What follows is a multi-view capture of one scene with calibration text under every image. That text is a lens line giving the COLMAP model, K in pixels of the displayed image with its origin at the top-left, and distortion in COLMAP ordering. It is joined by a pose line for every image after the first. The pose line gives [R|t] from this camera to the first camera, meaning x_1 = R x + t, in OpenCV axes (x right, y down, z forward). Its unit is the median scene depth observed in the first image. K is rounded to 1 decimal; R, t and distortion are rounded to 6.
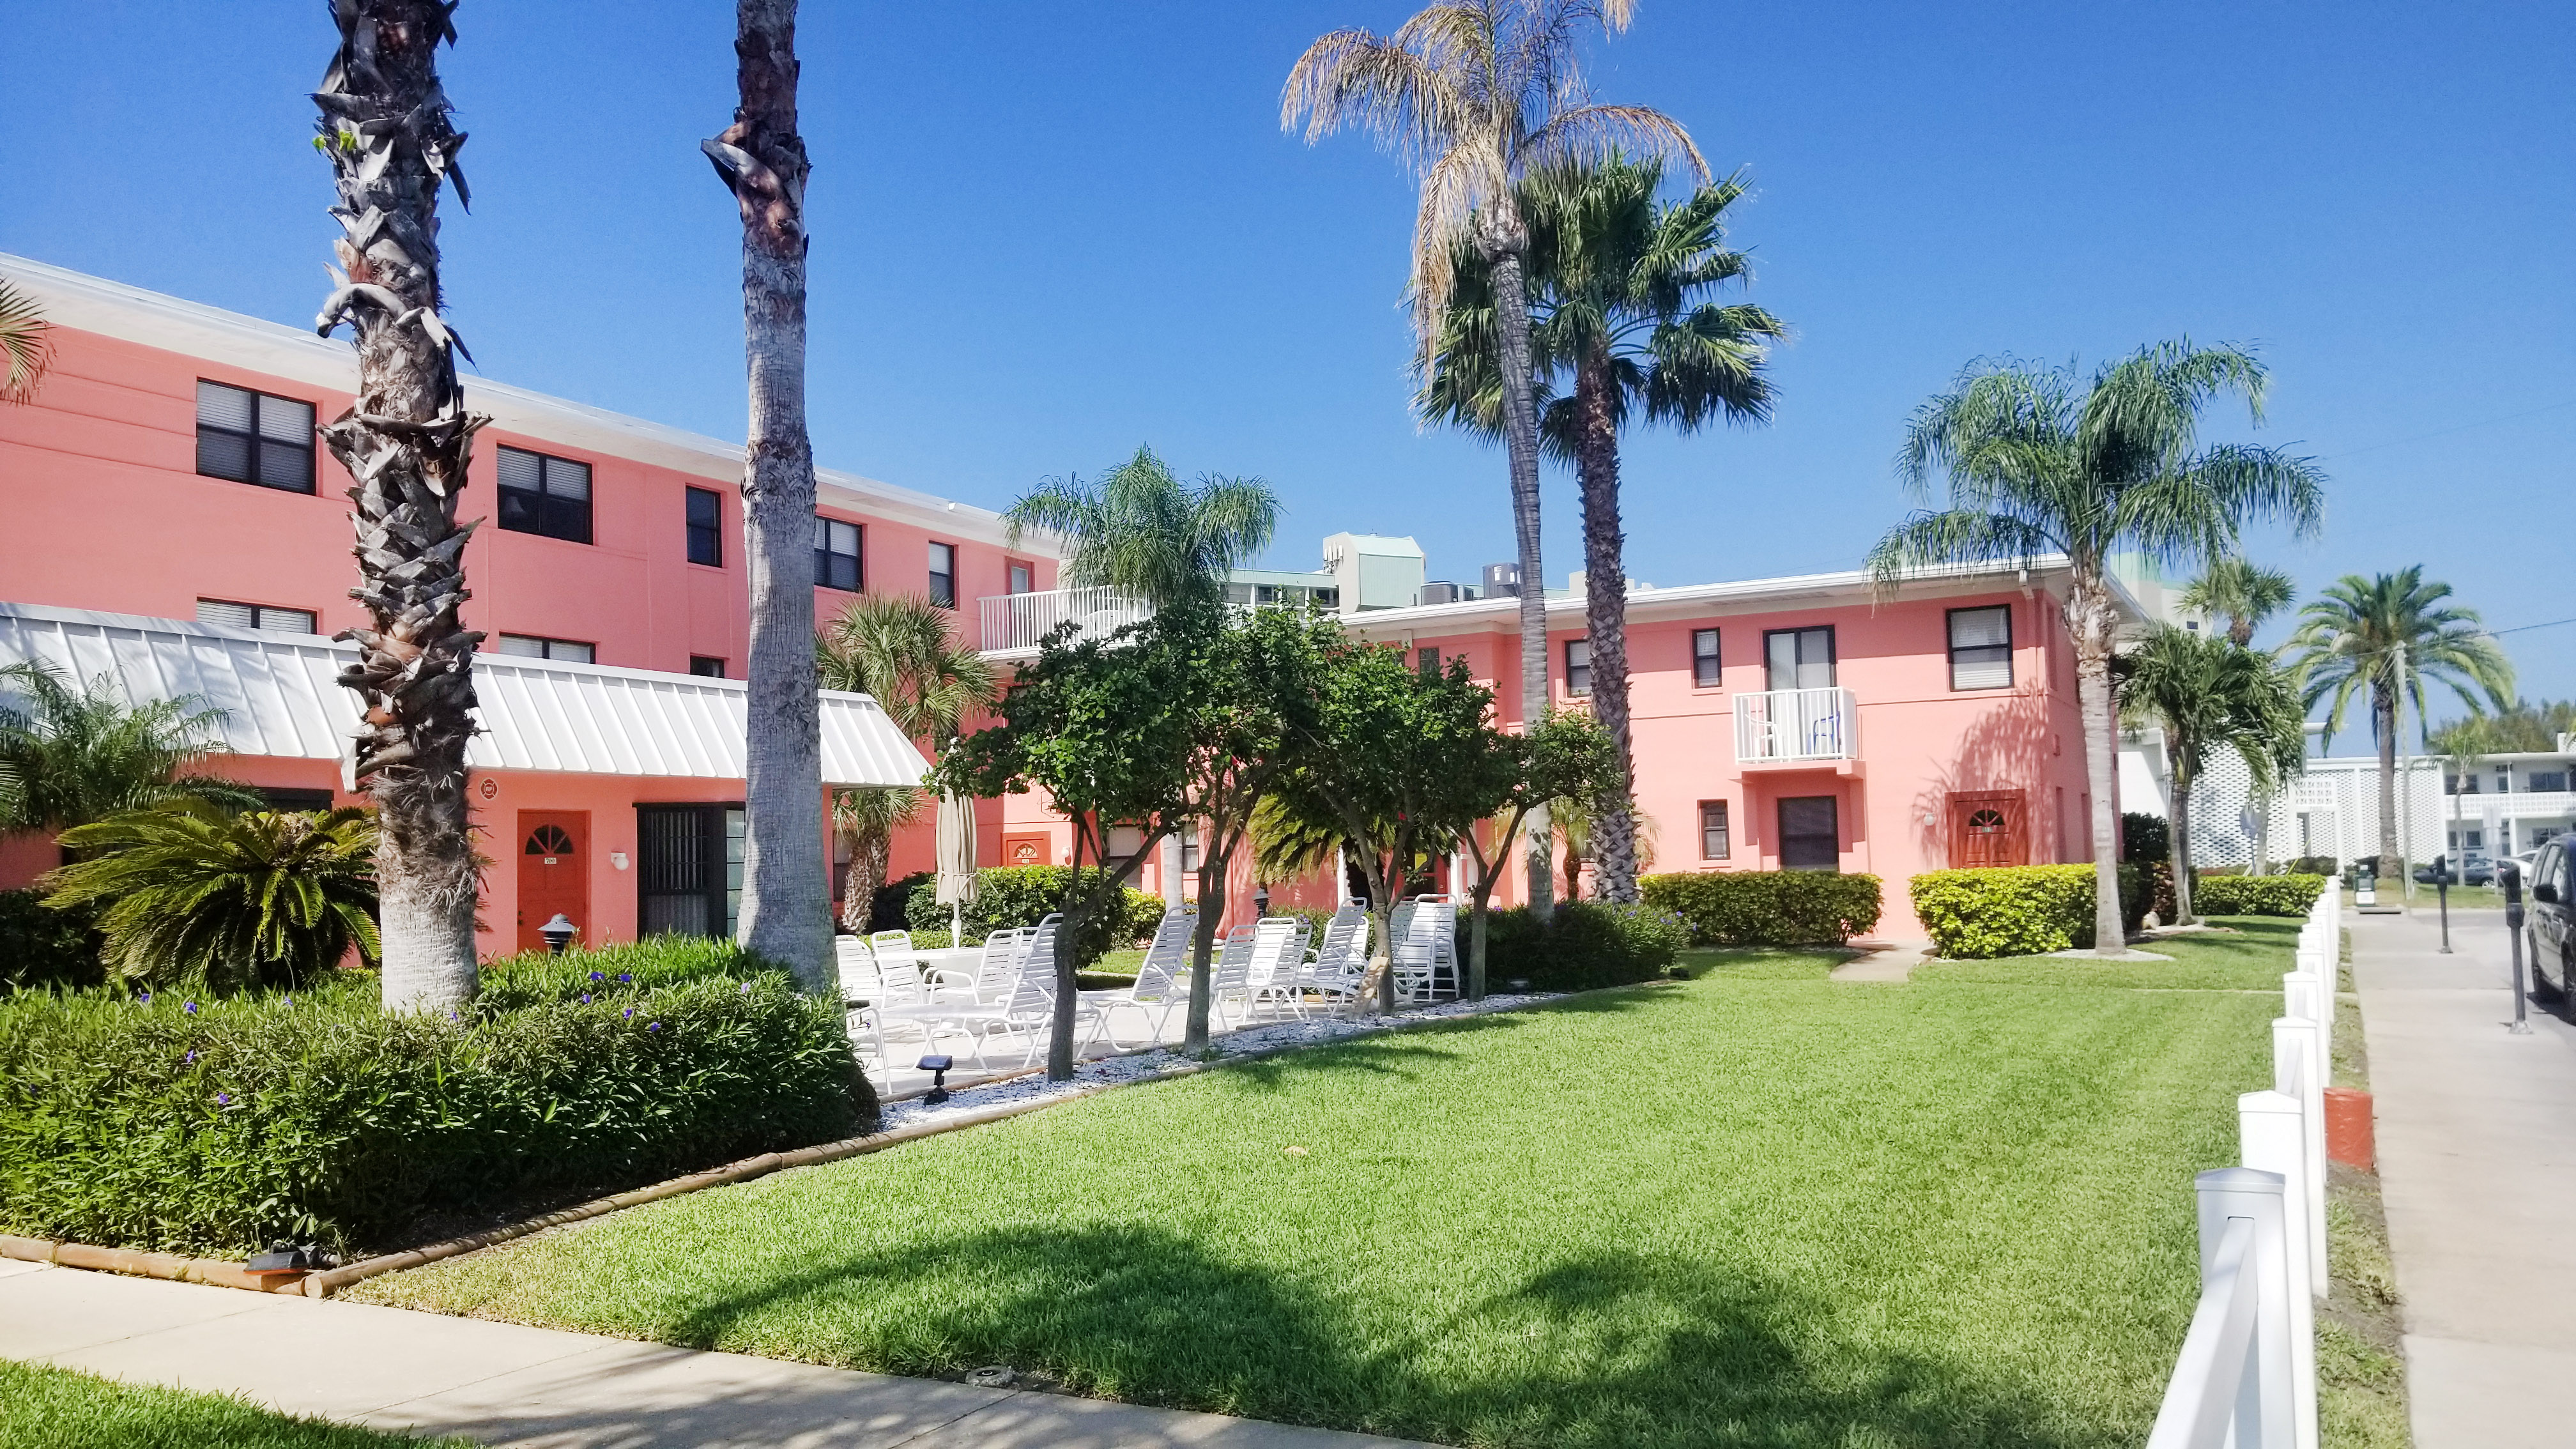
lens RADIAL K [[2049.3, 0, 1288.0], [0, 2049.3, 724.5], [0, 0, 1]] dist [0.159470, -0.141922]
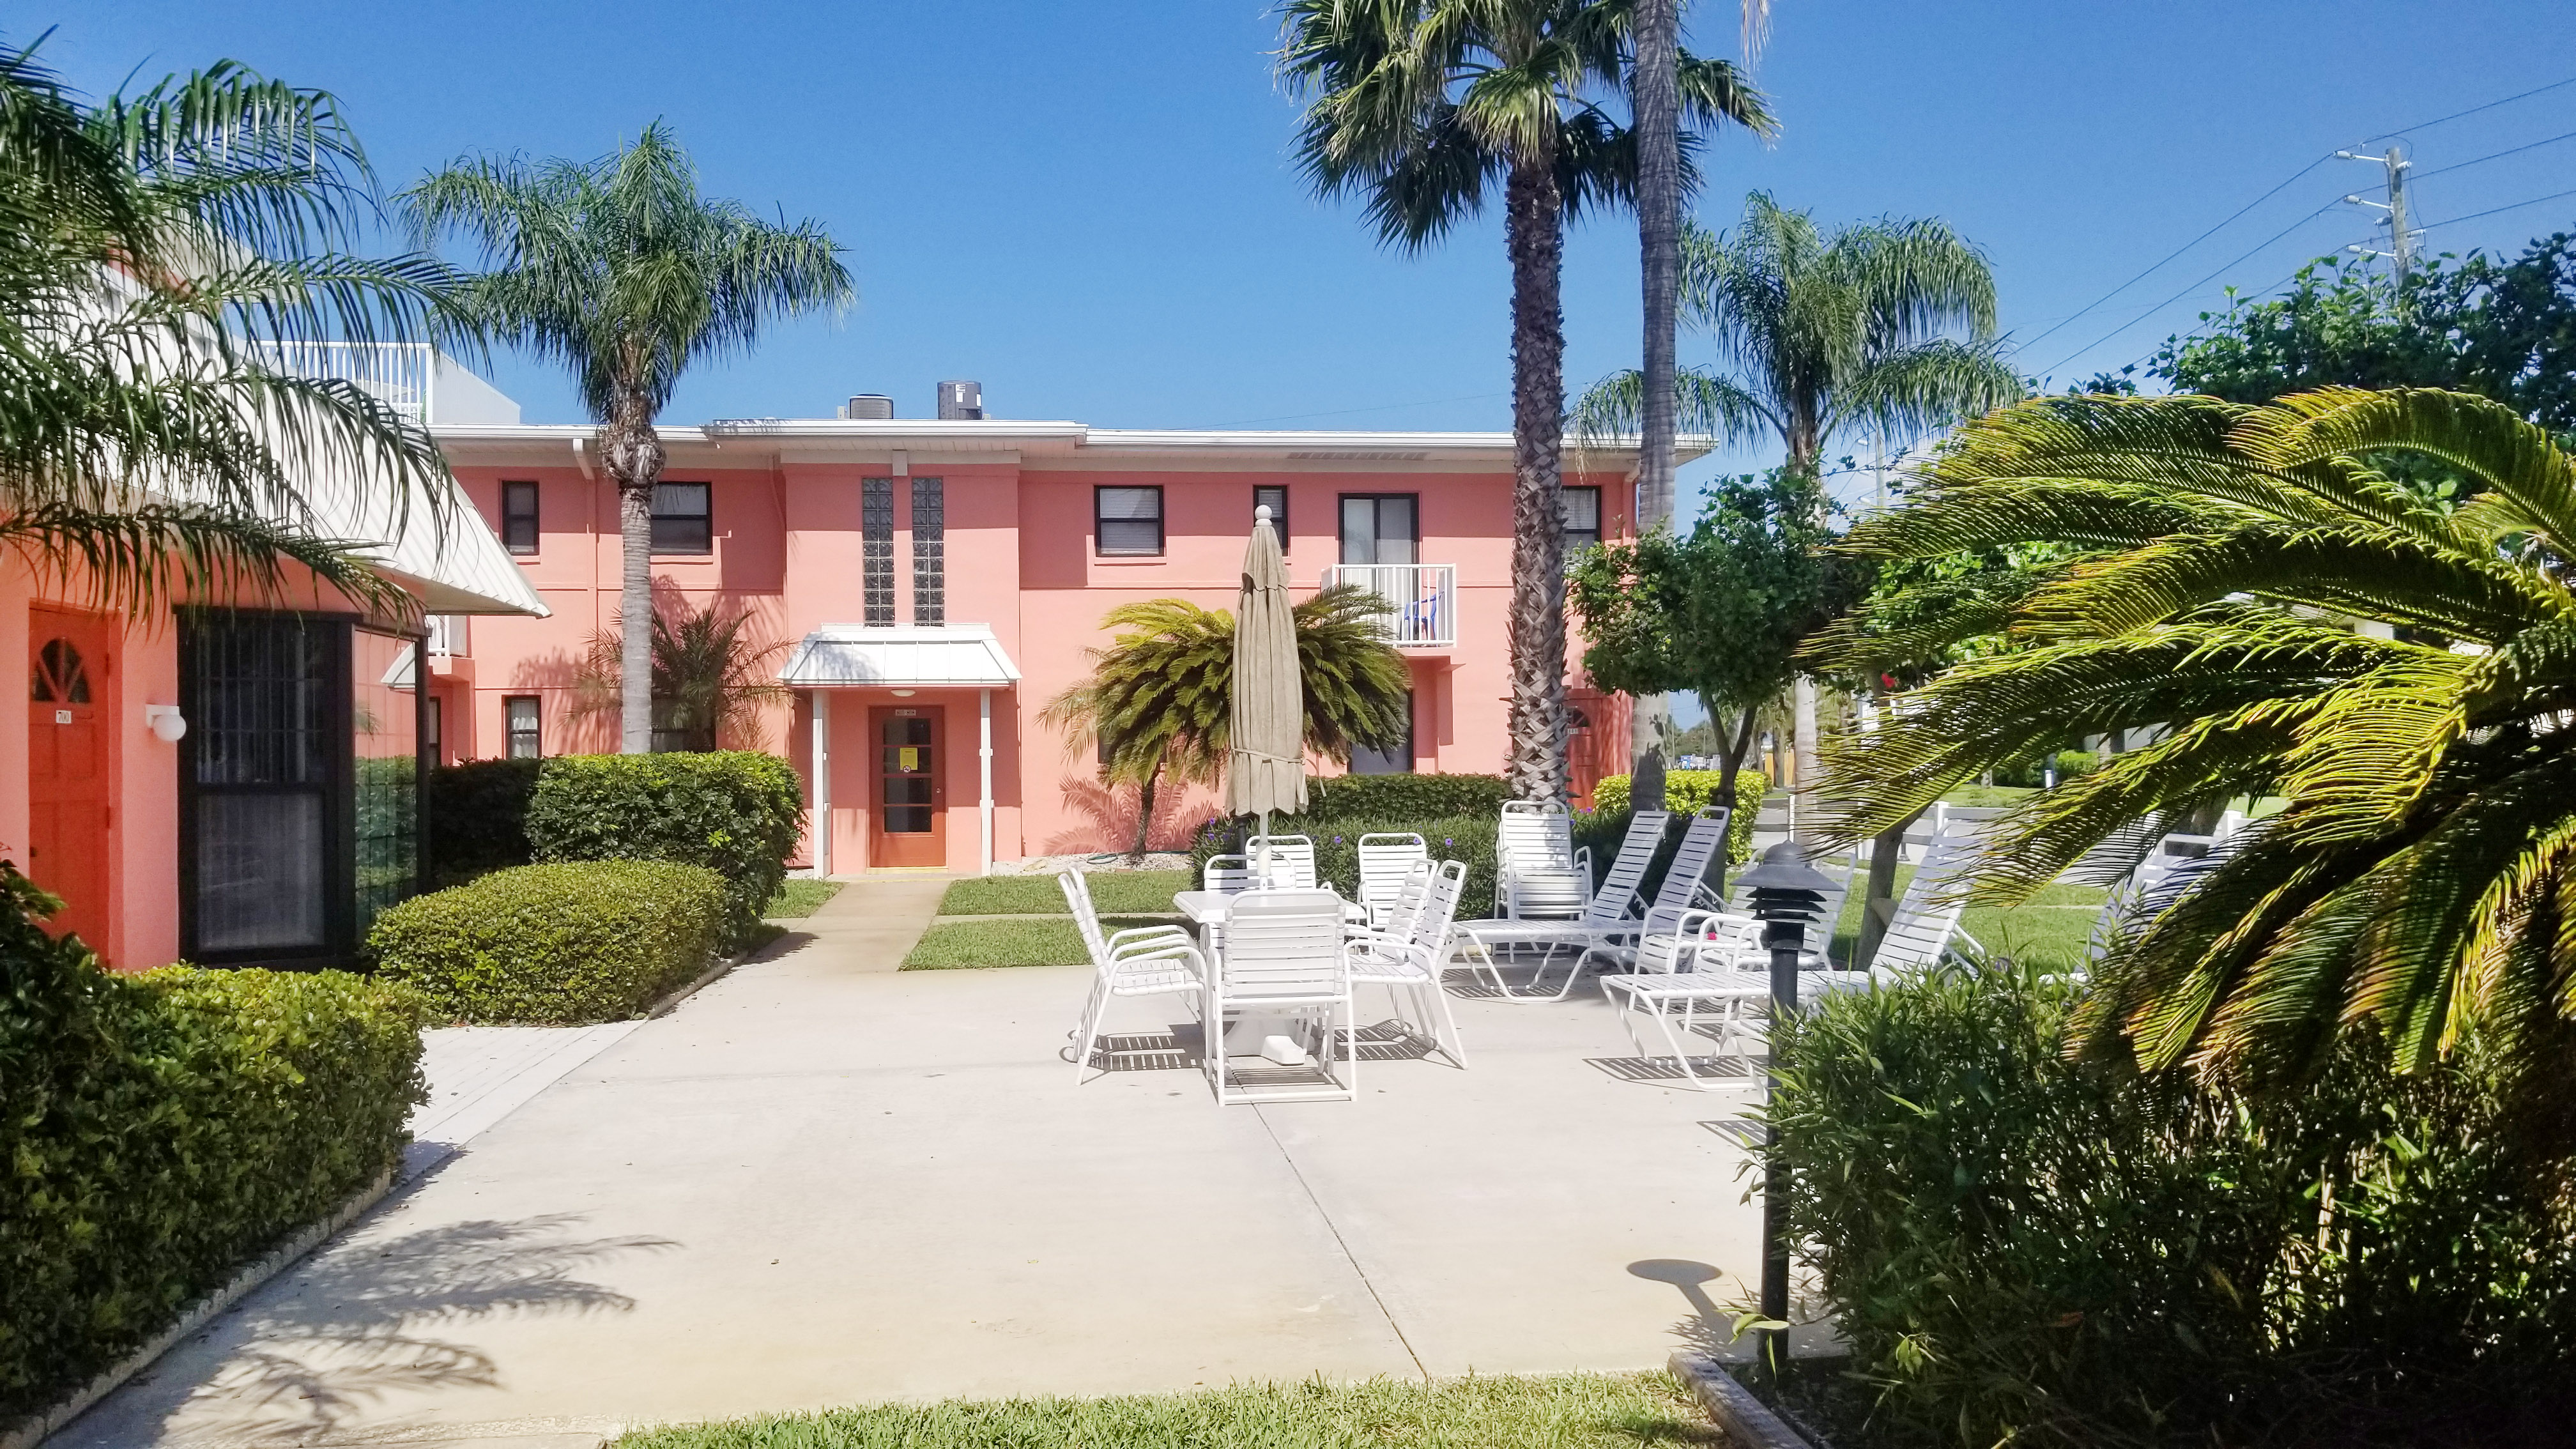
lens RADIAL K [[2049.3, 0, 1288.0], [0, 2049.3, 724.5], [0, 0, 1]] dist [0.159470, -0.141922]
pose [[0.812990, 0.026264, 0.581685, -0.283439], [-0.052161, 0.998251, 0.027829, 0.027897], [-0.579937, -0.052966, 0.812938, 0.324434]]
